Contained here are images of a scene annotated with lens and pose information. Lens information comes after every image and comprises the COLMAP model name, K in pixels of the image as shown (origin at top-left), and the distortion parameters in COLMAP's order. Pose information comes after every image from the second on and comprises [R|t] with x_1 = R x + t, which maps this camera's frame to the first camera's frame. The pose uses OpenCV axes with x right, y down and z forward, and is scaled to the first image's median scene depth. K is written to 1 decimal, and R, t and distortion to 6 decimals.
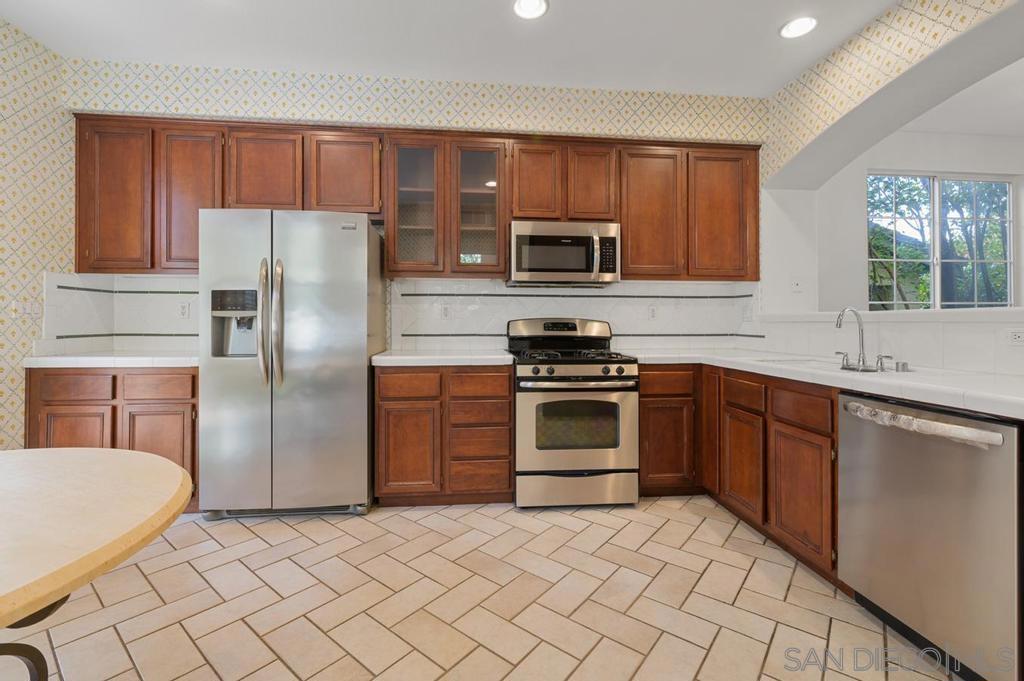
lens RADIAL K [[444.6, 0, 523.2], [0, 444.6, 320.0], [0, 0, 1]] dist [-0.003442, -0.000124]
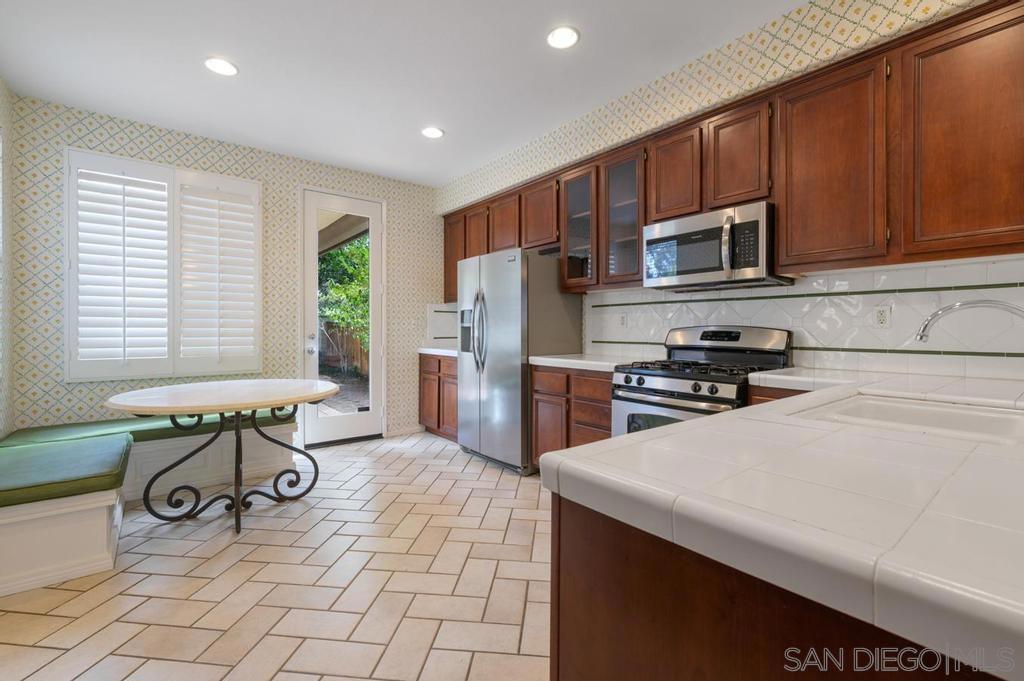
lens RADIAL K [[444.6, 0, 512.0], [0, 444.6, 334.8], [0, 0, 1]] dist [-0.003442, -0.000124]
pose [[0.538334, 0.009904, -0.842673, 0.706157], [0.003341, 0.999898, 0.013886, -0.000061], [0.842725, -0.010290, 0.538246, 0.252493]]
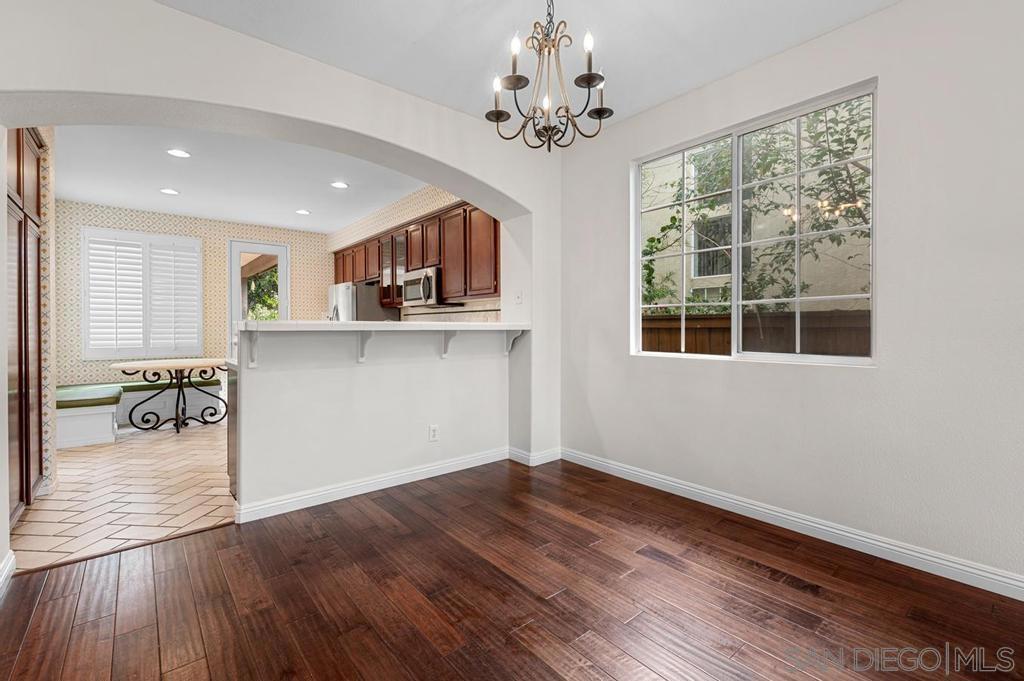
lens RADIAL K [[444.6, 0, 511.8], [0, 444.6, 334.2], [0, 0, 1]] dist [-0.003442, -0.000124]
pose [[0.559475, 0.009012, -0.828798, 1.895777], [0.006688, 0.999859, 0.015386, -0.001880], [0.828820, -0.014151, 0.559336, 0.387563]]
